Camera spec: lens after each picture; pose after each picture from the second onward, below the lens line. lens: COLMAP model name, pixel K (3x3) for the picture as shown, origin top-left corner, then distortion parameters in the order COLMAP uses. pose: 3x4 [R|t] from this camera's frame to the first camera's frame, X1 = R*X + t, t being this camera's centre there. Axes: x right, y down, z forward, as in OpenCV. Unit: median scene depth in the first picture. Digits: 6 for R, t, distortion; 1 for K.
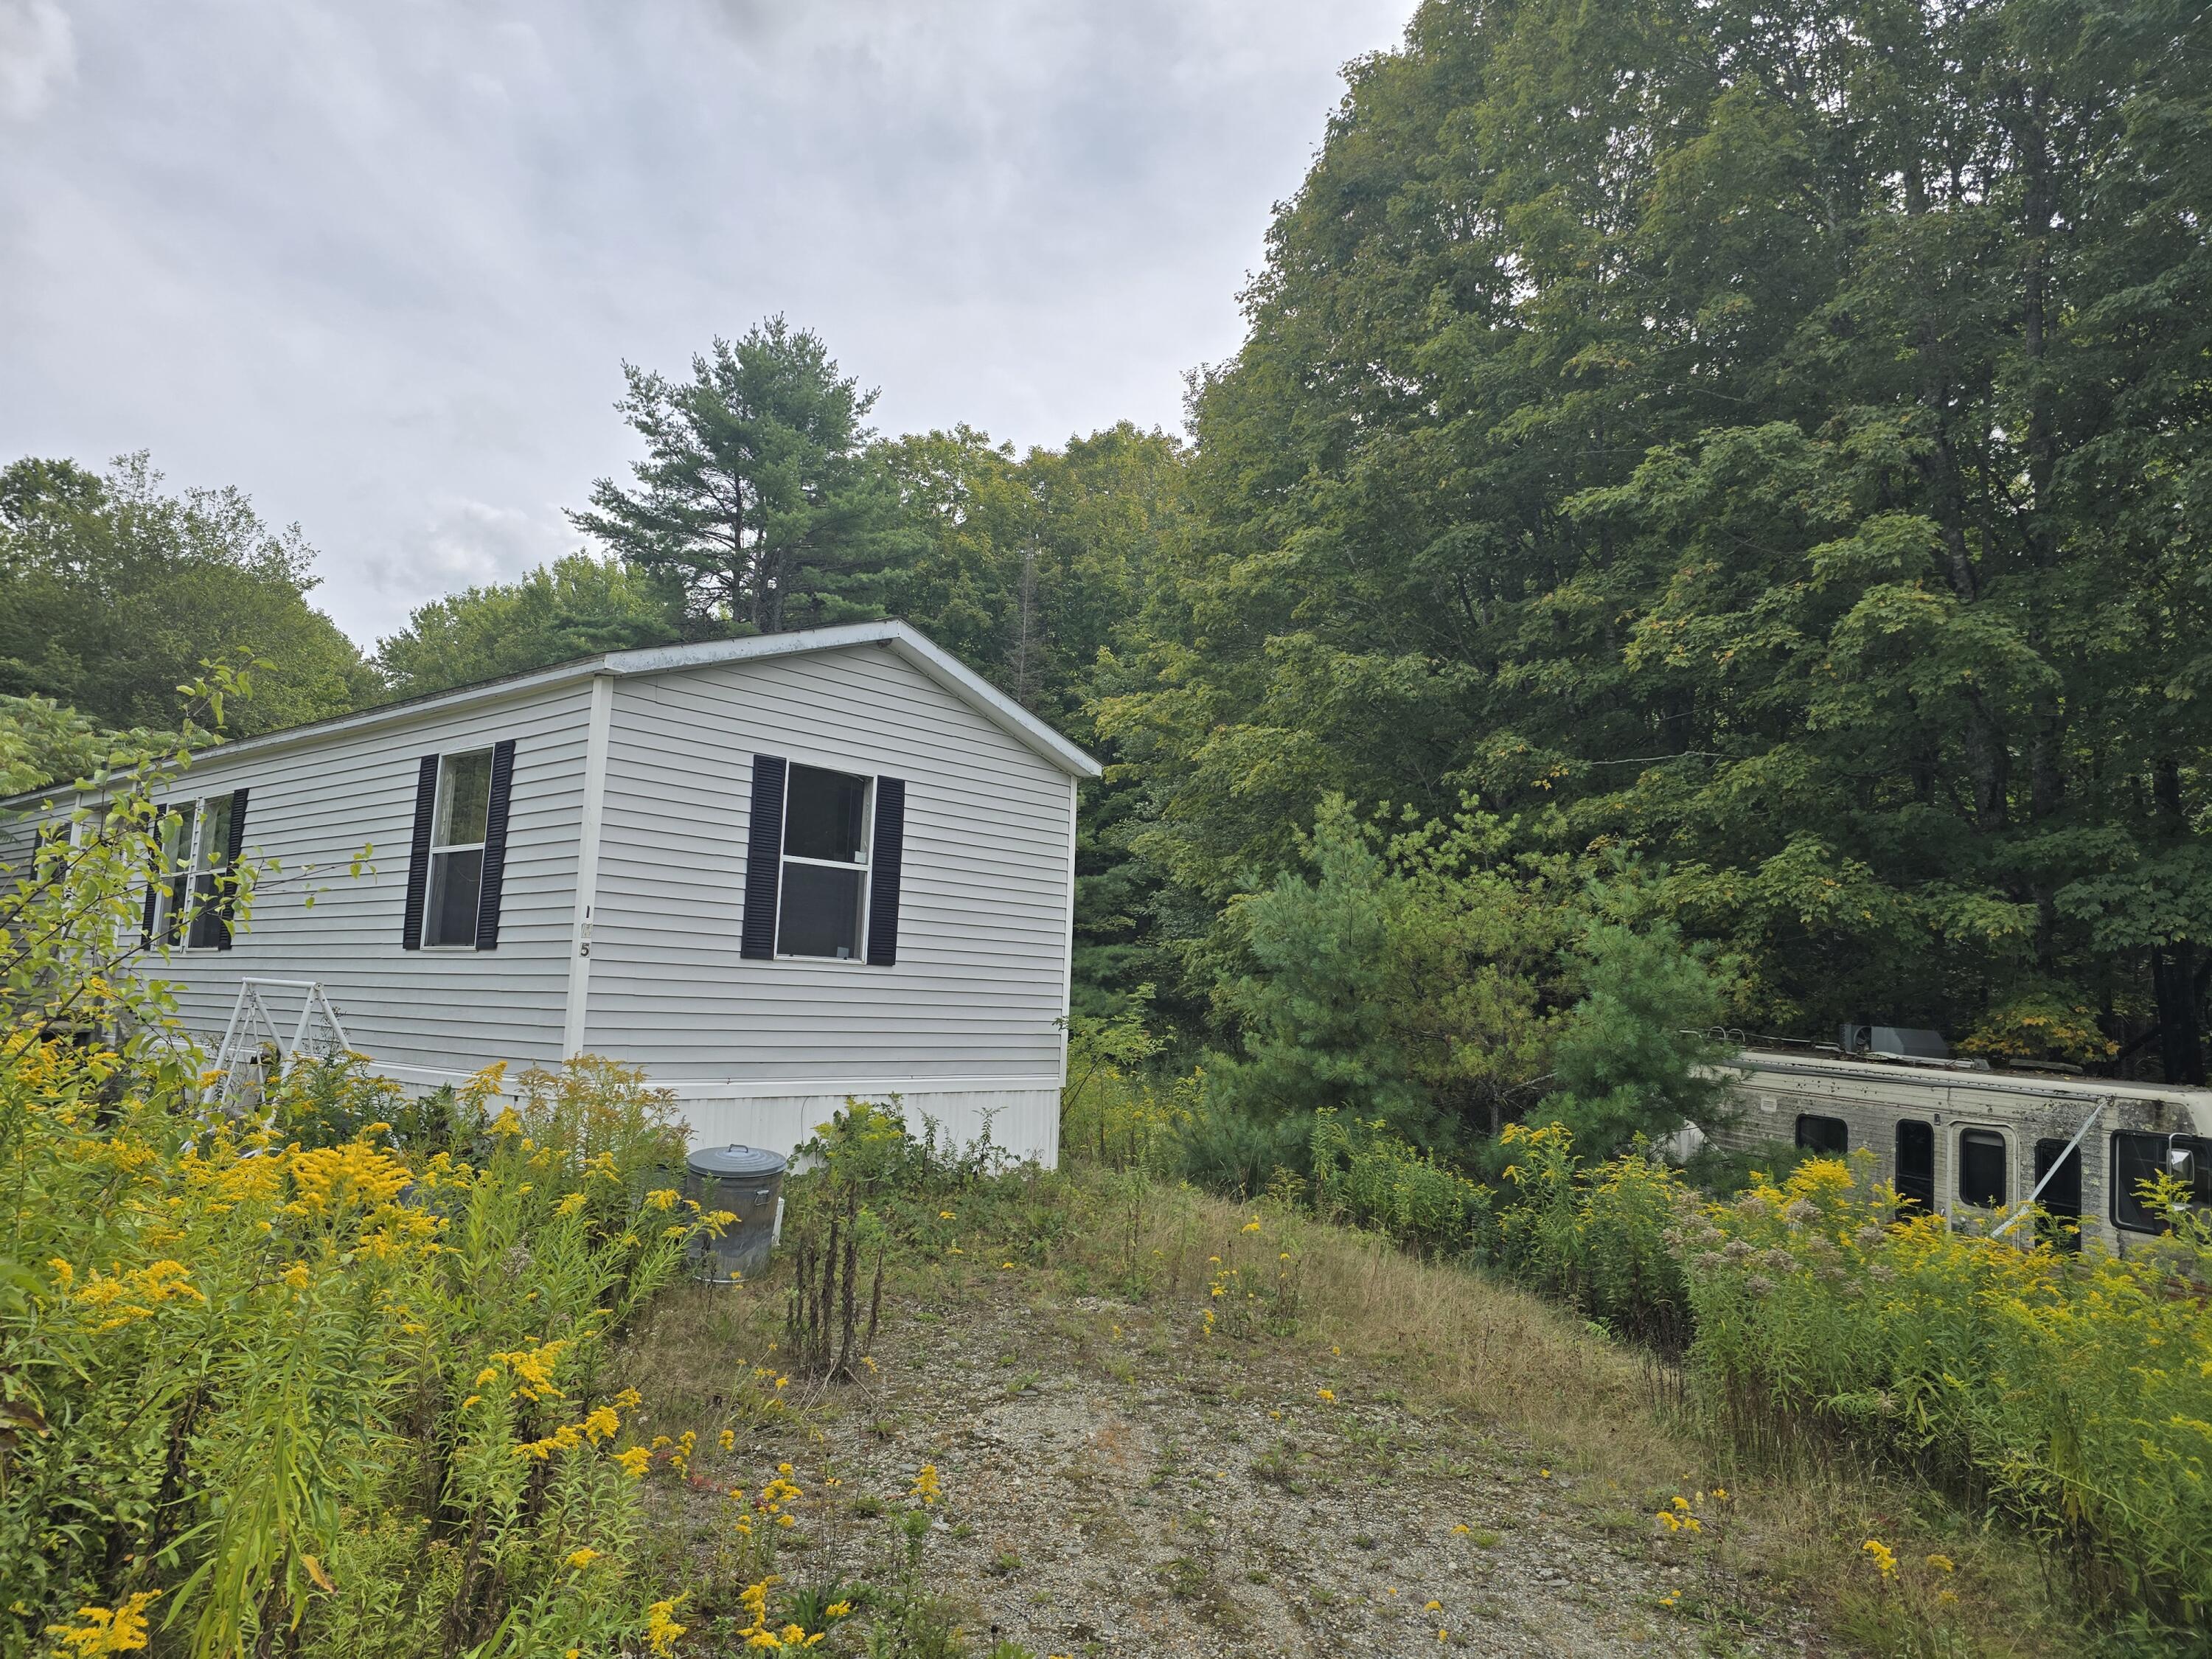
lens RADIAL K [[1475.2, 0, 1121.6], [0, 1475.2, 825.1], [0, 0, 1]] dist [0.077398, -0.078779]
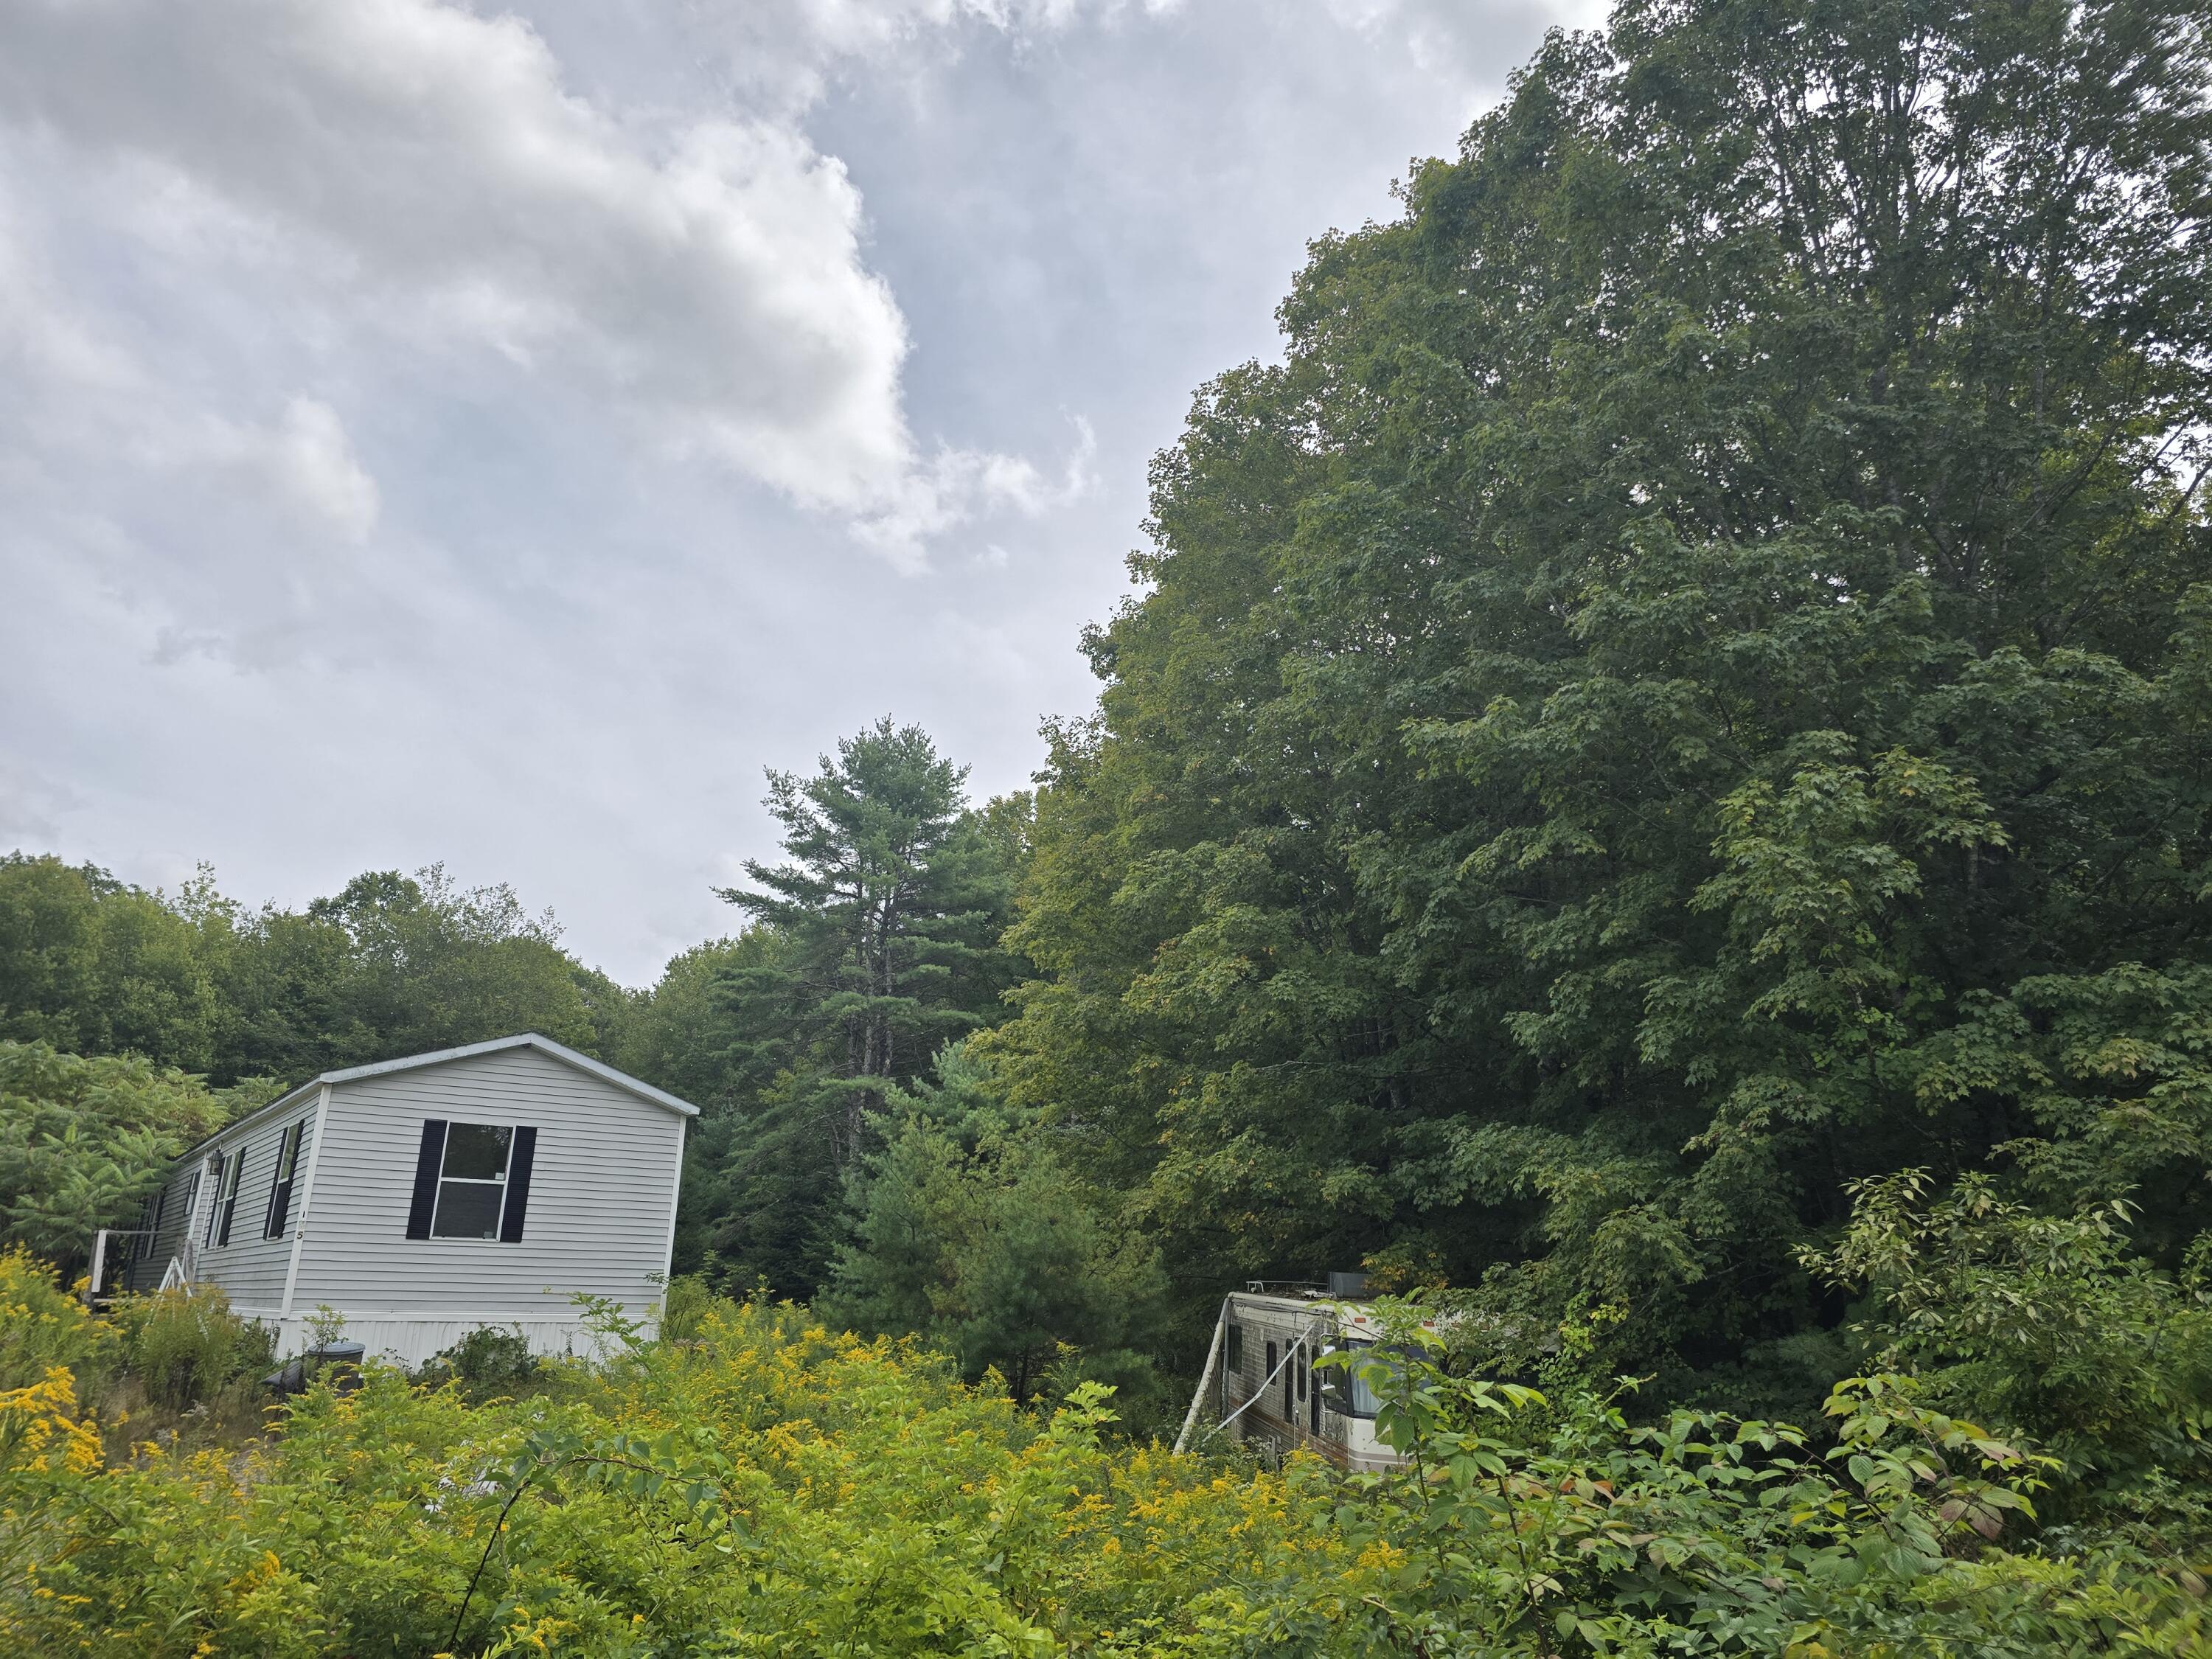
lens RADIAL K [[1461.0, 0, 1106.0], [0, 1461.0, 829.5], [0, 0, 1]] dist [0.068776, -0.085369]
pose [[0.976324, -0.084466, -0.199143, 0.370456], [0.044475, 0.979327, -0.197333, -0.001016], [0.211694, 0.183804, 0.959897, -0.234543]]
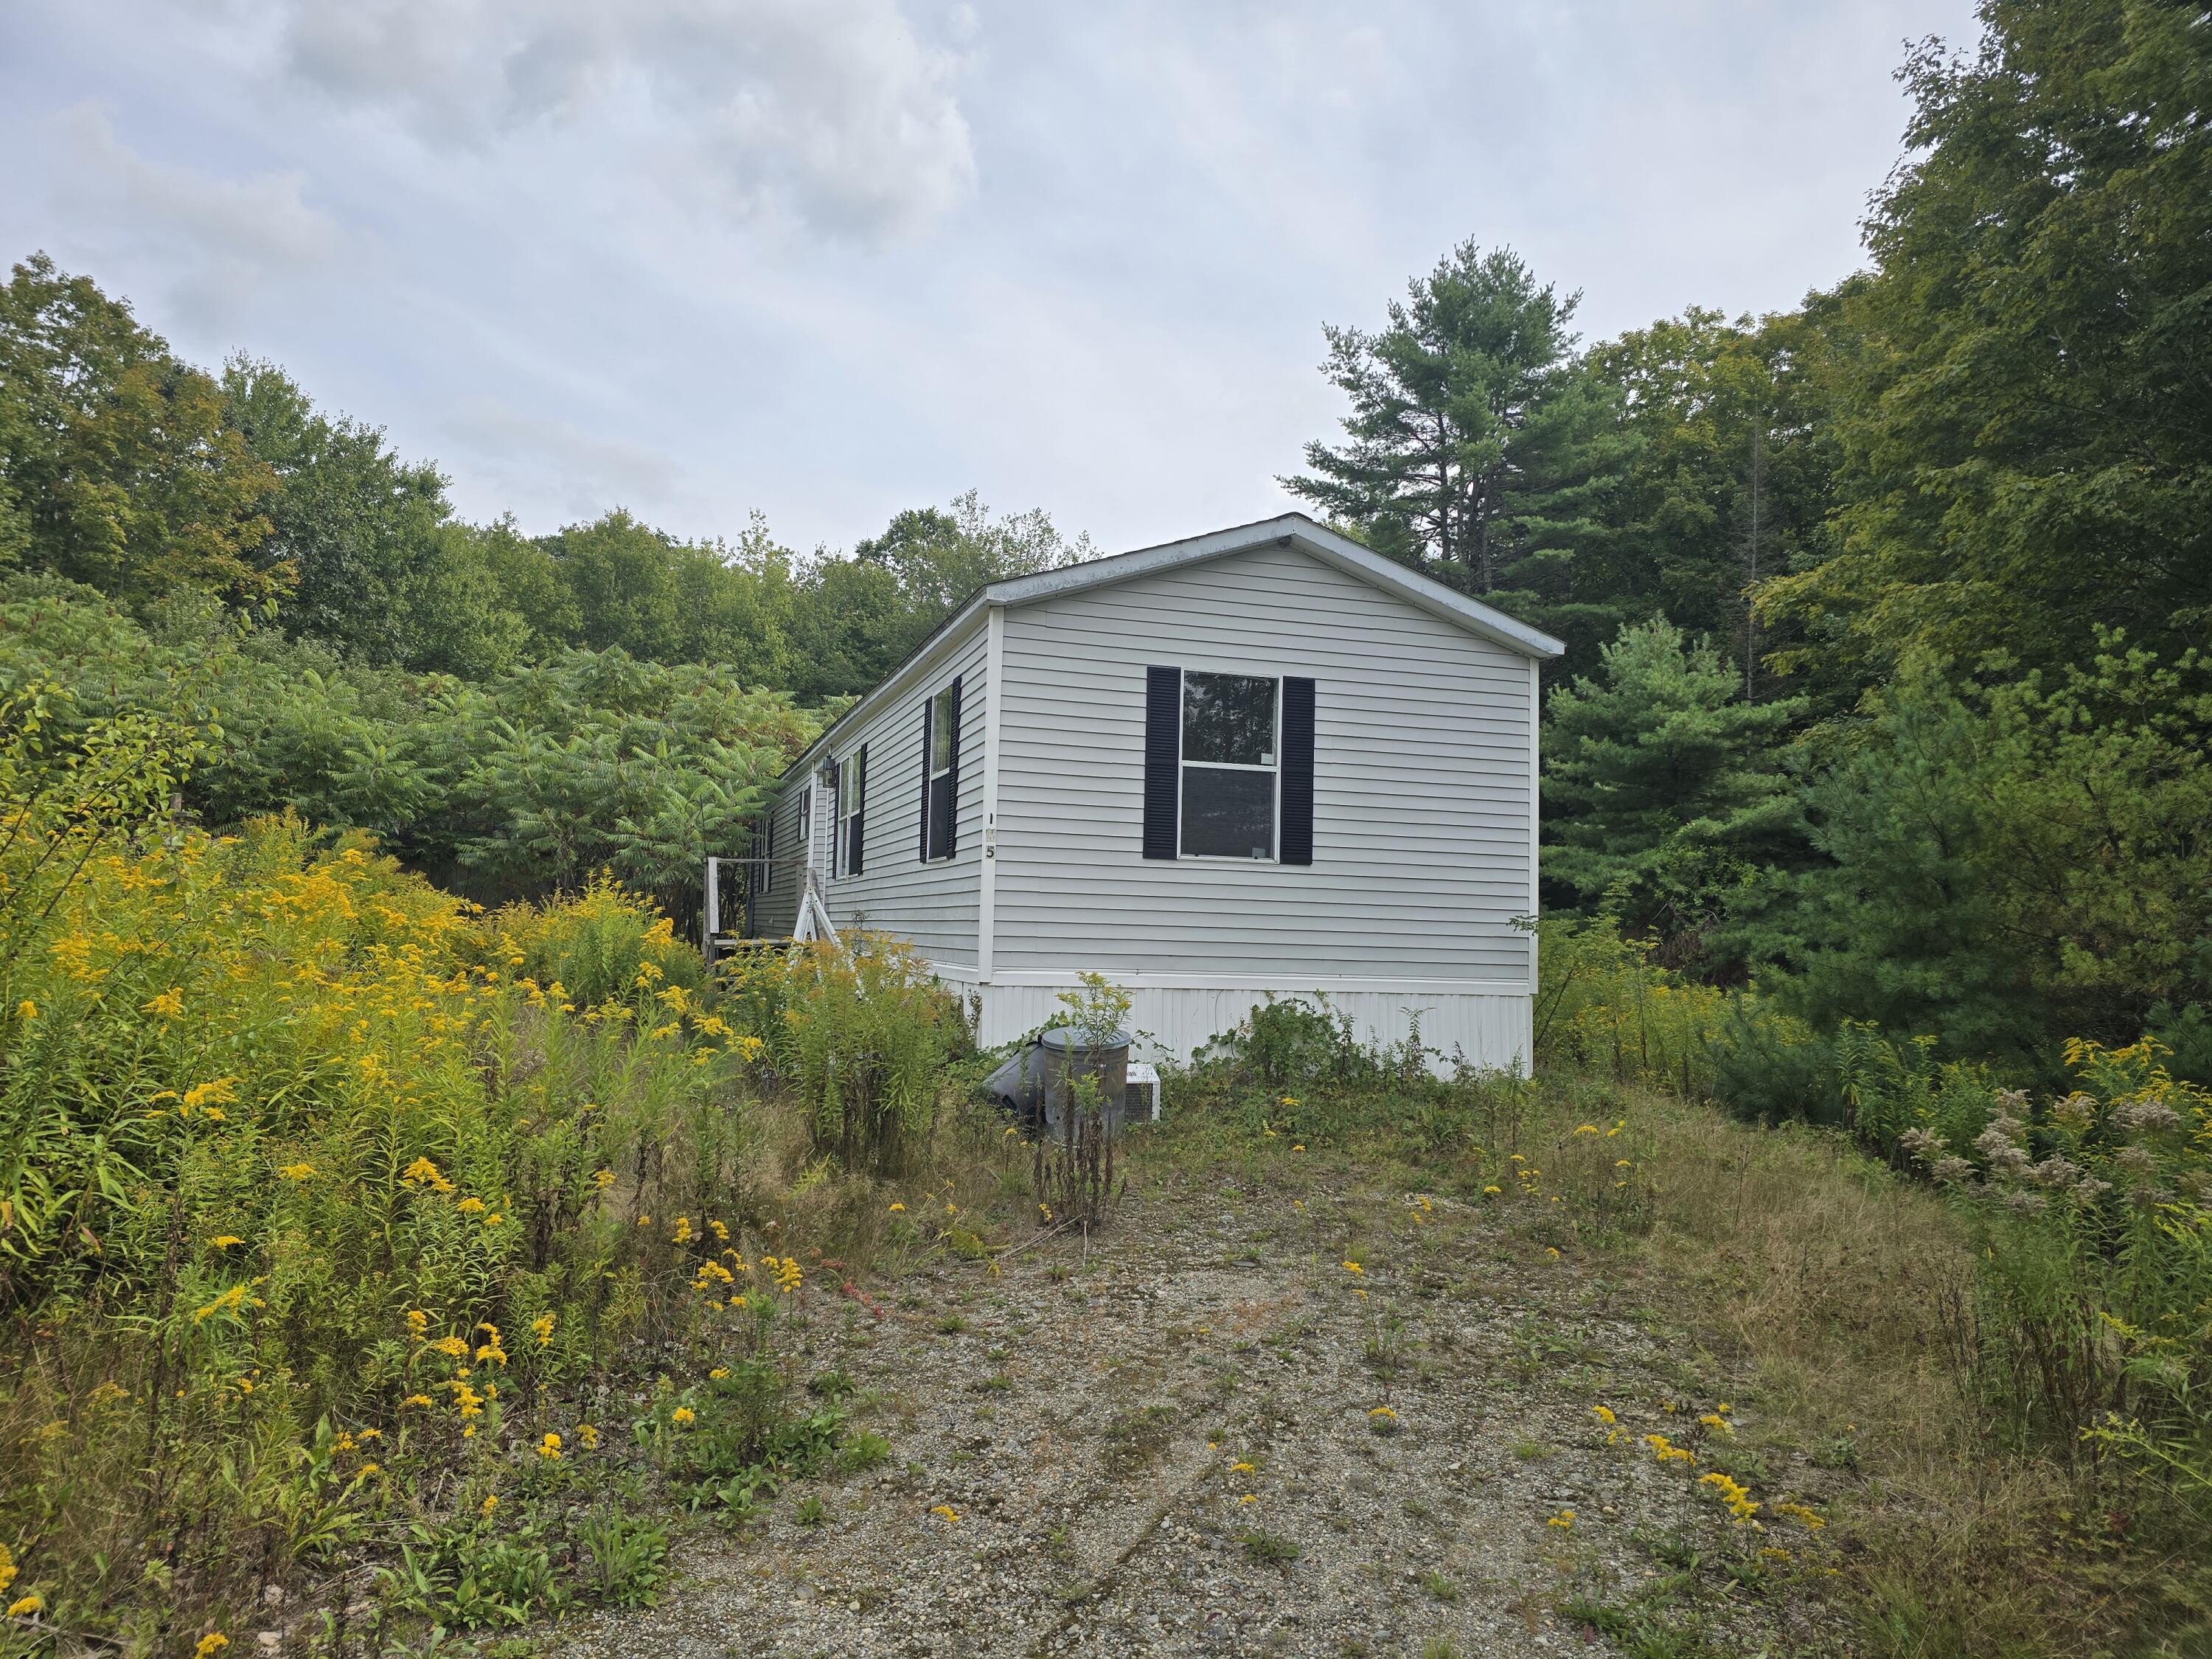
lens RADIAL K [[1475.2, 0, 1121.6], [0, 1475.2, 825.1], [0, 0, 1]] dist [0.077398, -0.078779]
pose [[0.860269, -0.050544, -0.507329, 0.104921], [0.069305, 0.997430, 0.018148, 0.017816], [0.505108, -0.050773, 0.861561, 0.032635]]
